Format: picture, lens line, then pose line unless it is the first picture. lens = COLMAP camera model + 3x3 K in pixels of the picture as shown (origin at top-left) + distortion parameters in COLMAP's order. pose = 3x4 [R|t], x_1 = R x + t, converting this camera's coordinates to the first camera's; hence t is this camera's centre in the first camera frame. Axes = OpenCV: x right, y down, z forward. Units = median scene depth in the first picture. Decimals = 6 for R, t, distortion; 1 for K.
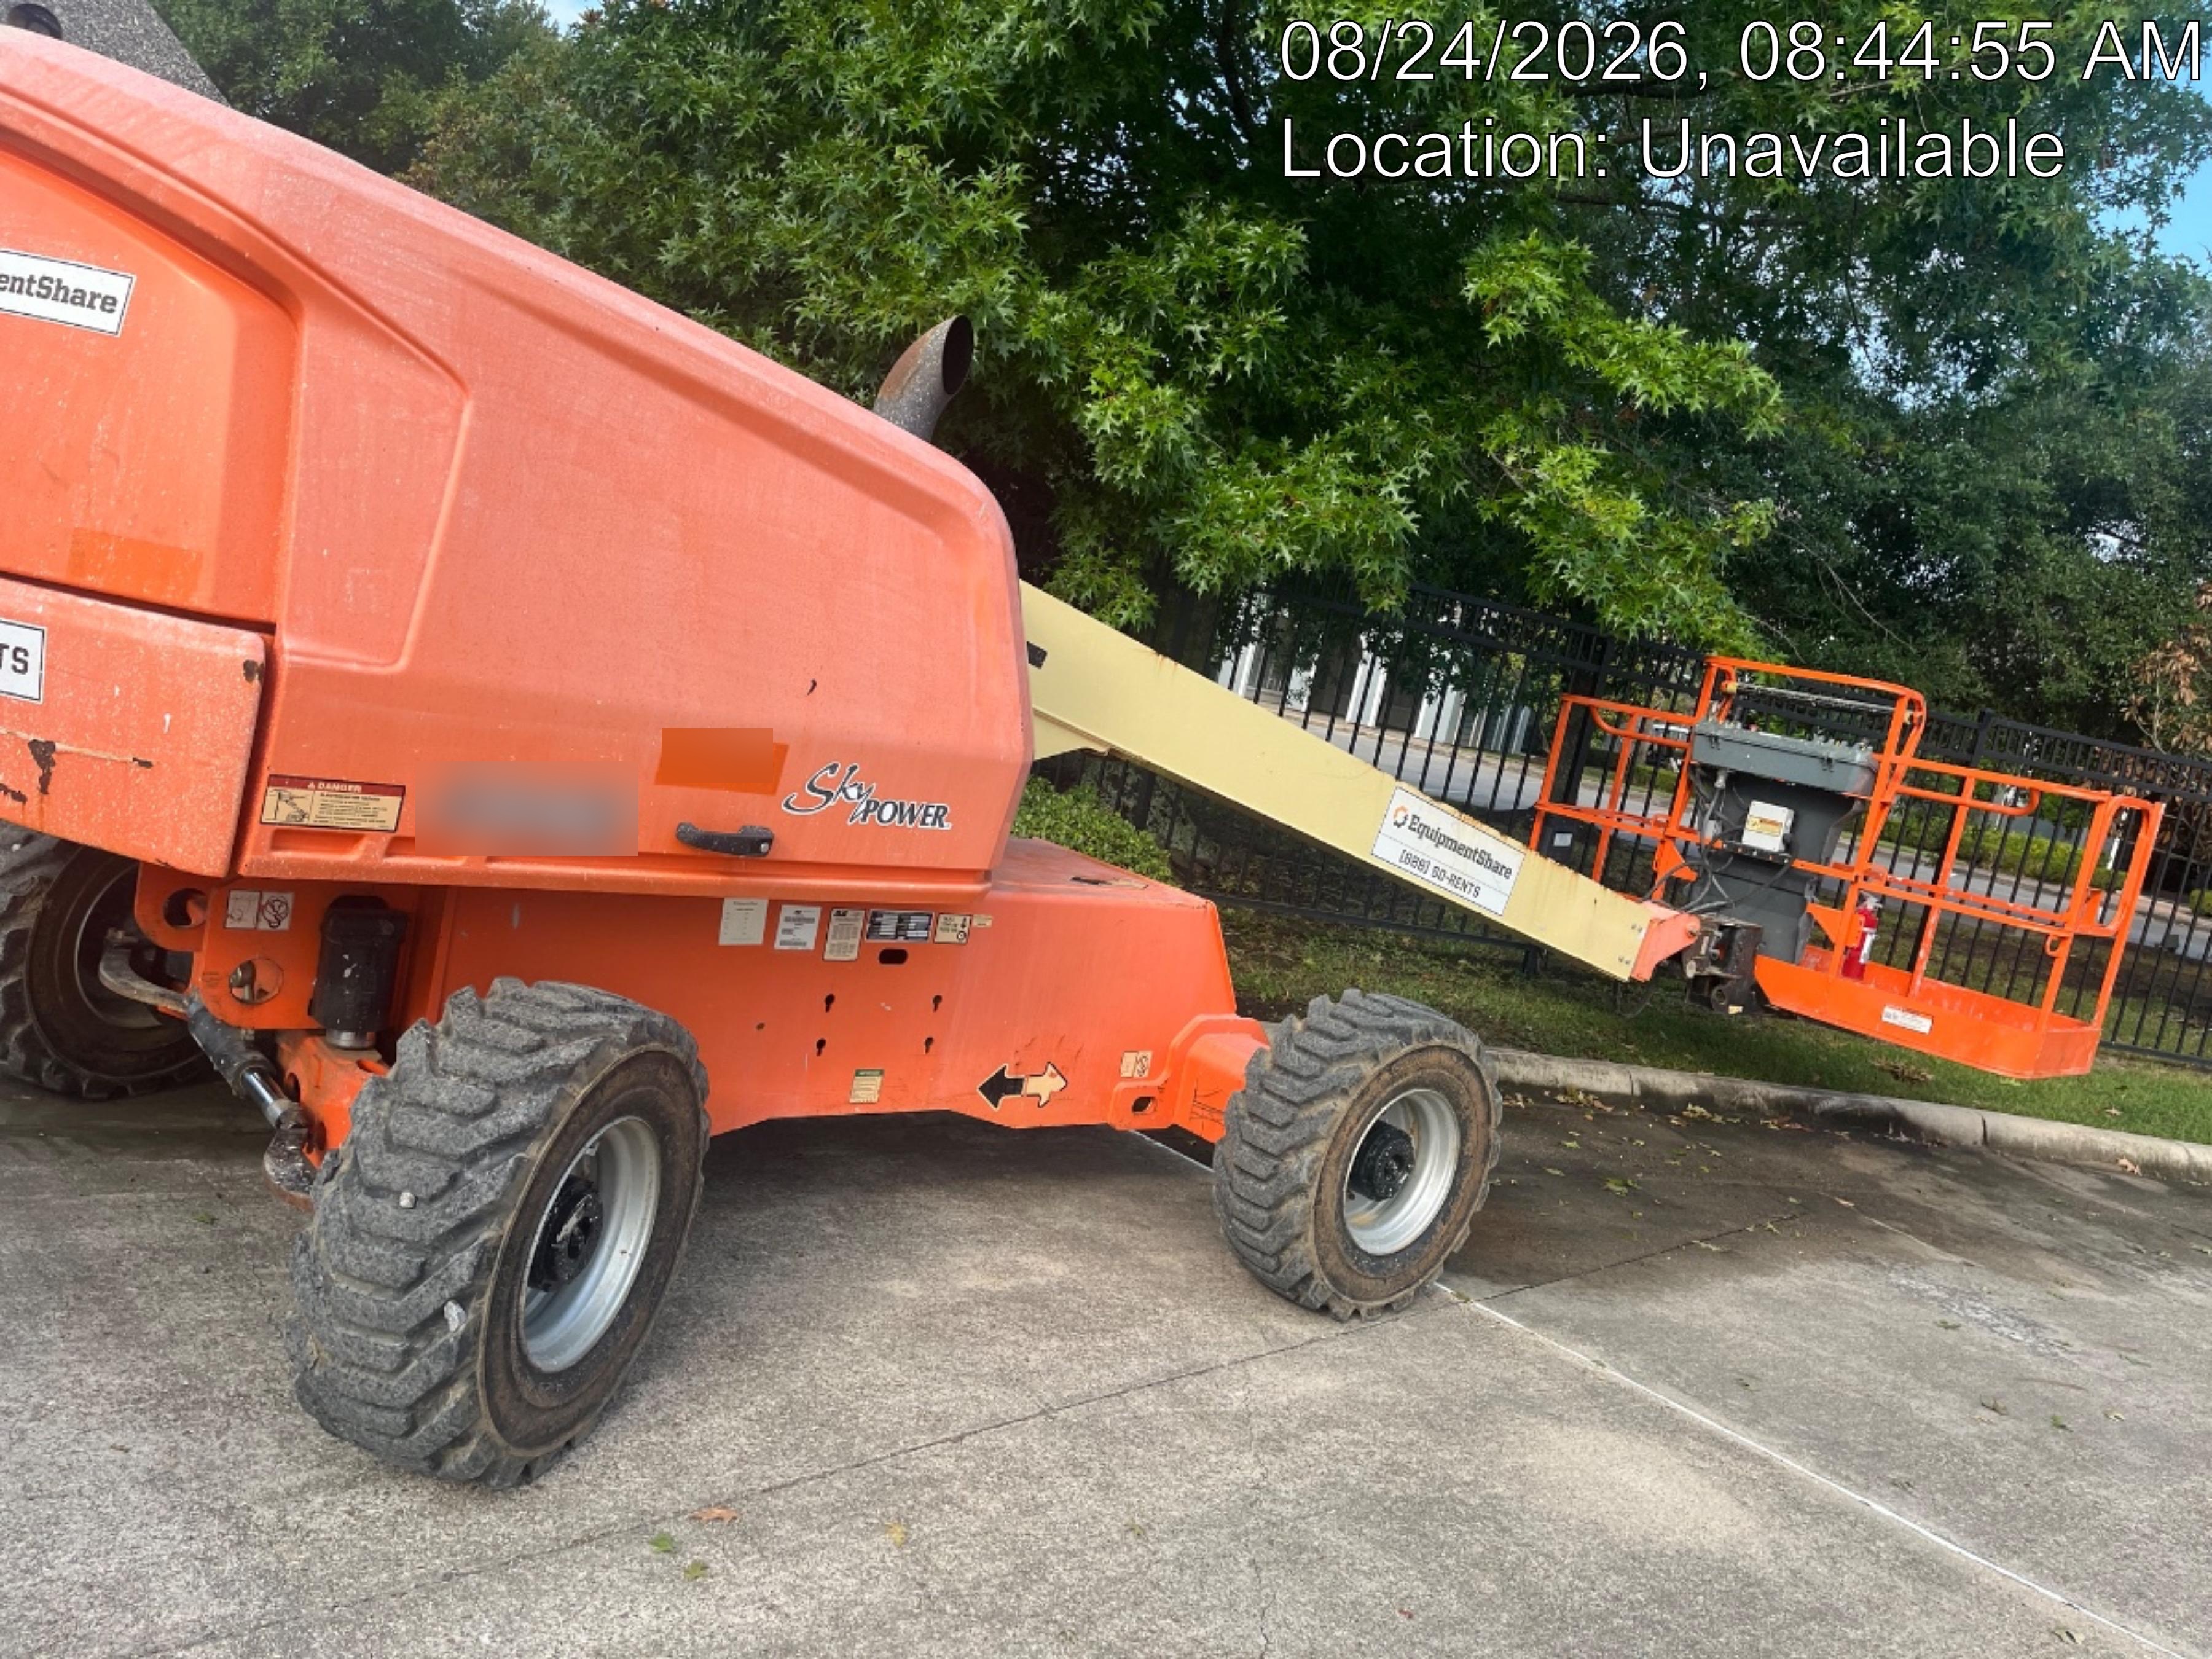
lens RADIAL K [[1758.2, 0, 1114.3], [0, 1758.2, 818.8], [0, 0, 1]] dist [0.092435, -0.152487]
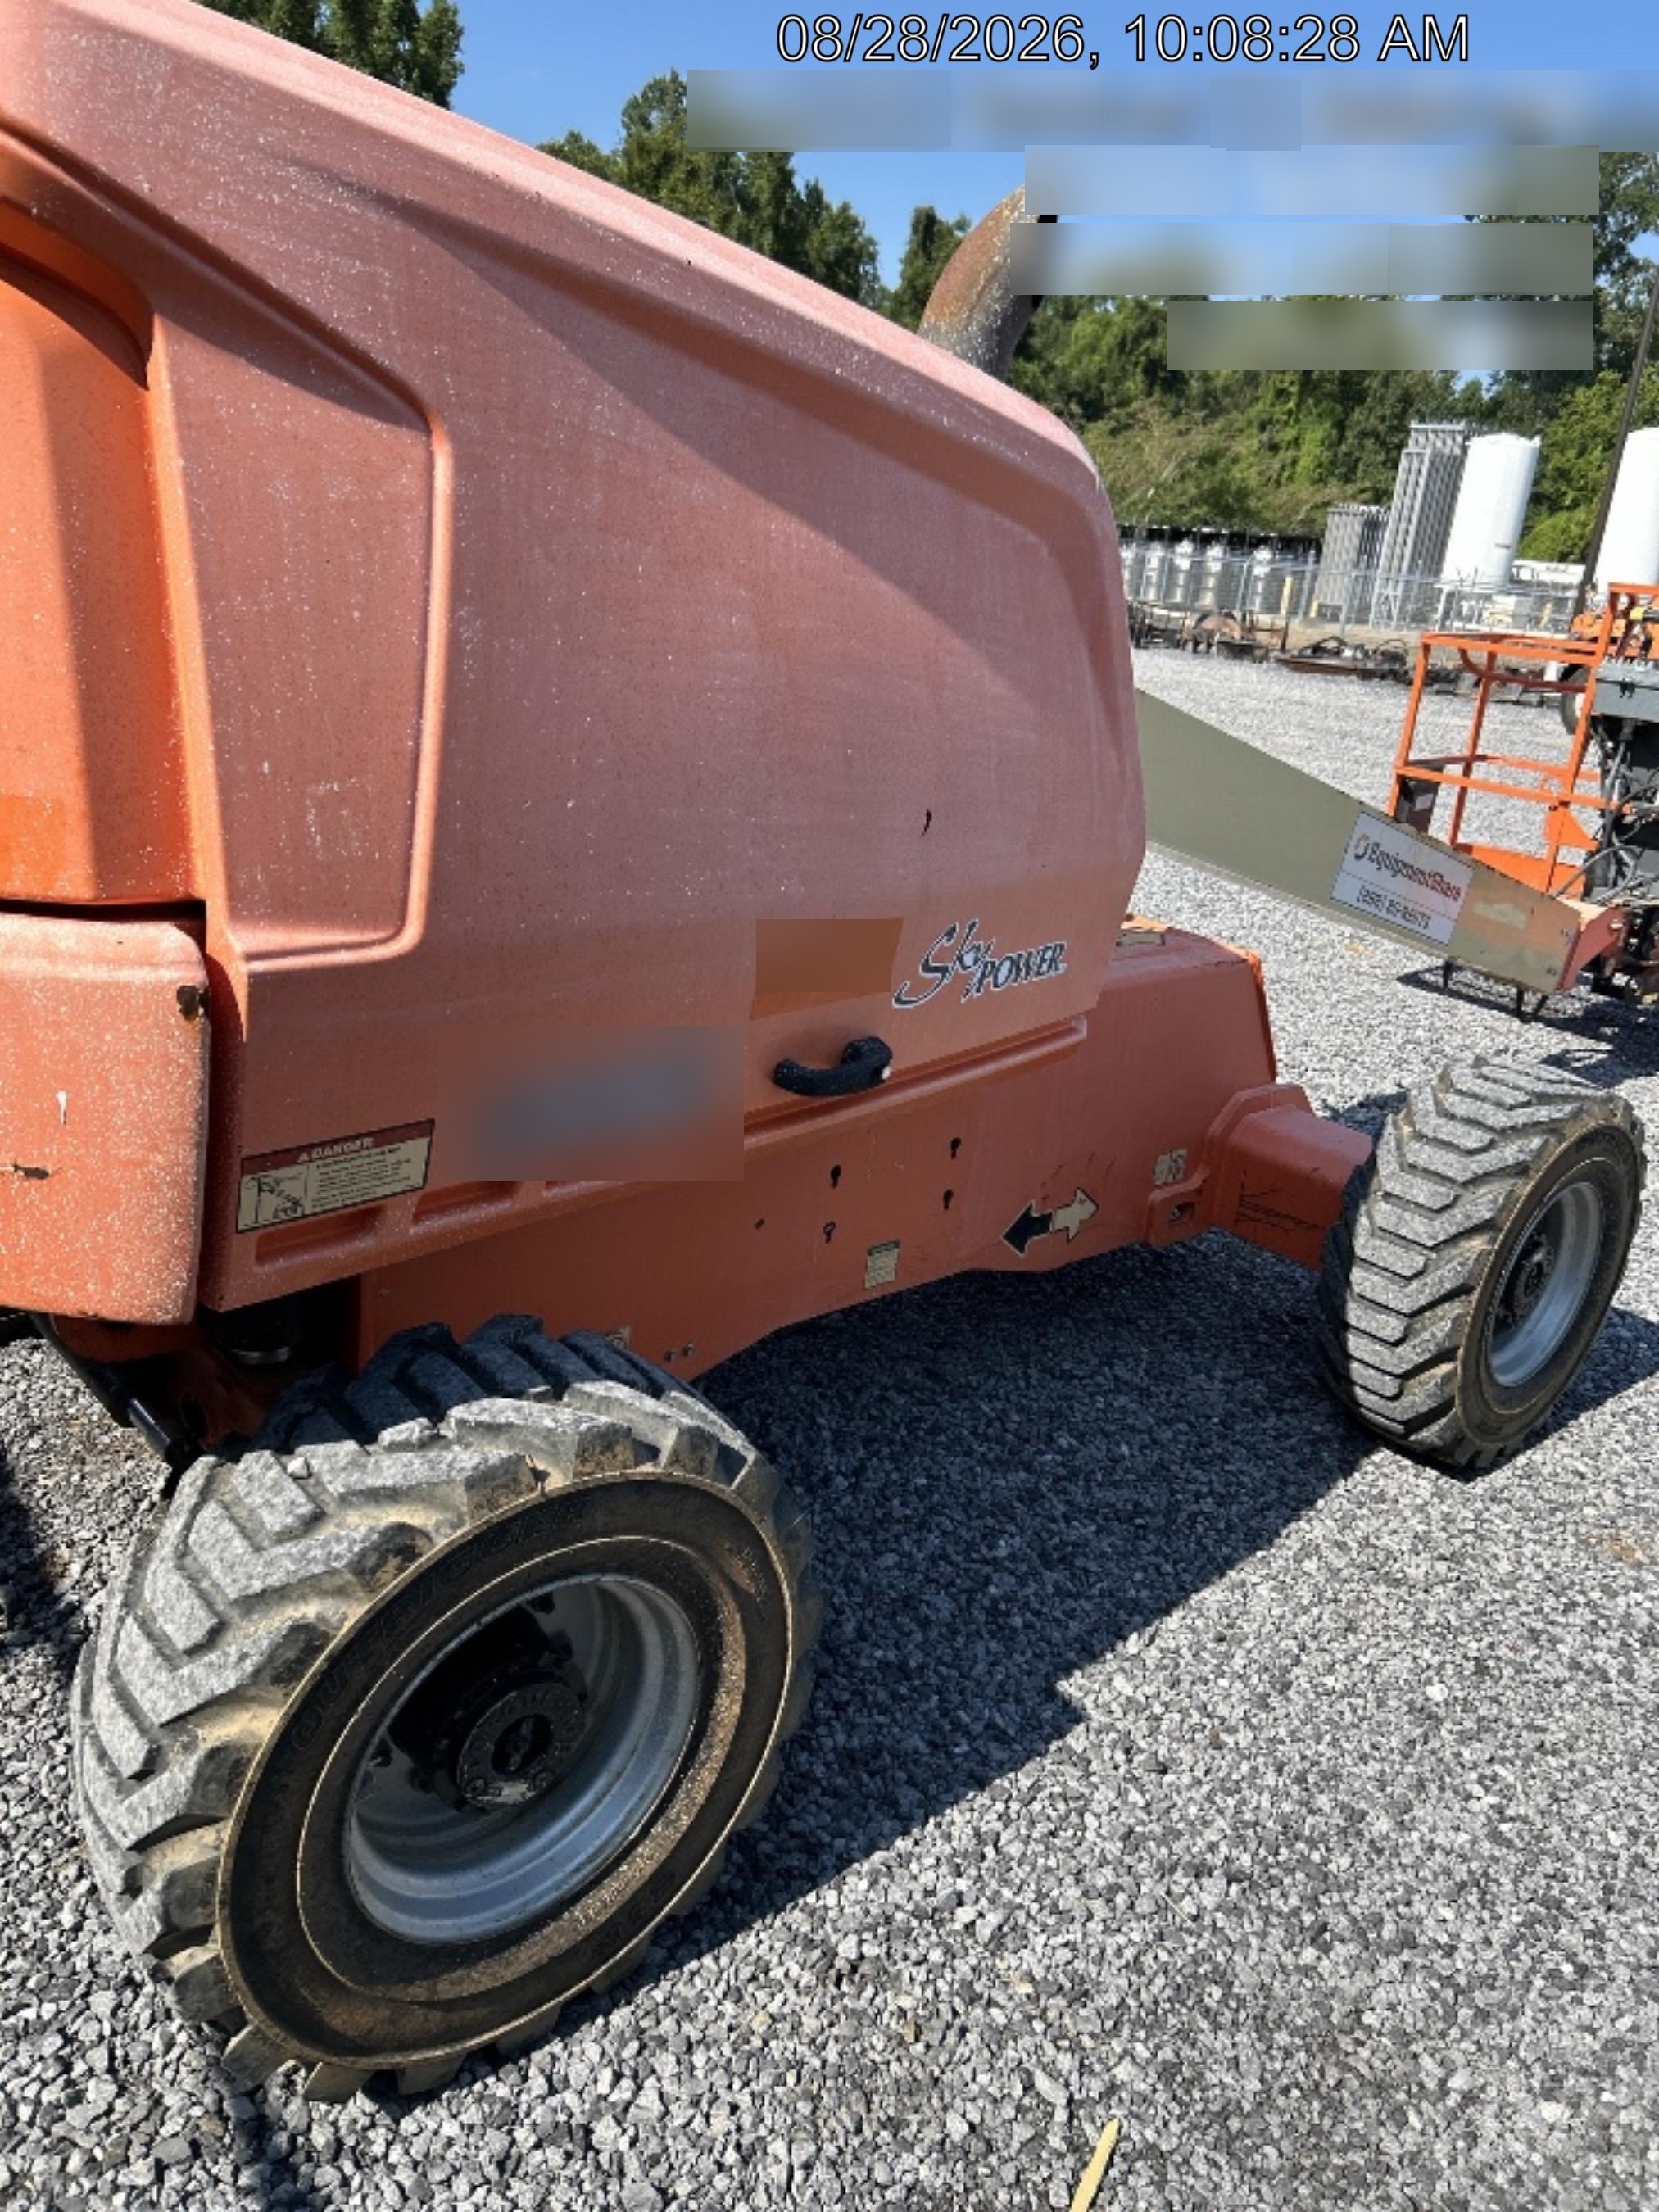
lens RADIAL K [[1758.2, 0, 822.6], [0, 1758.2, 1111.8], [0, 0, 1]] dist [0.092435, -0.152487]
pose [[0.989785, -0.129176, 0.060327, -0.302632], [0.110997, 0.963768, 0.242553, -0.154289], [-0.089473, -0.233379, 0.968261, 0.397327]]
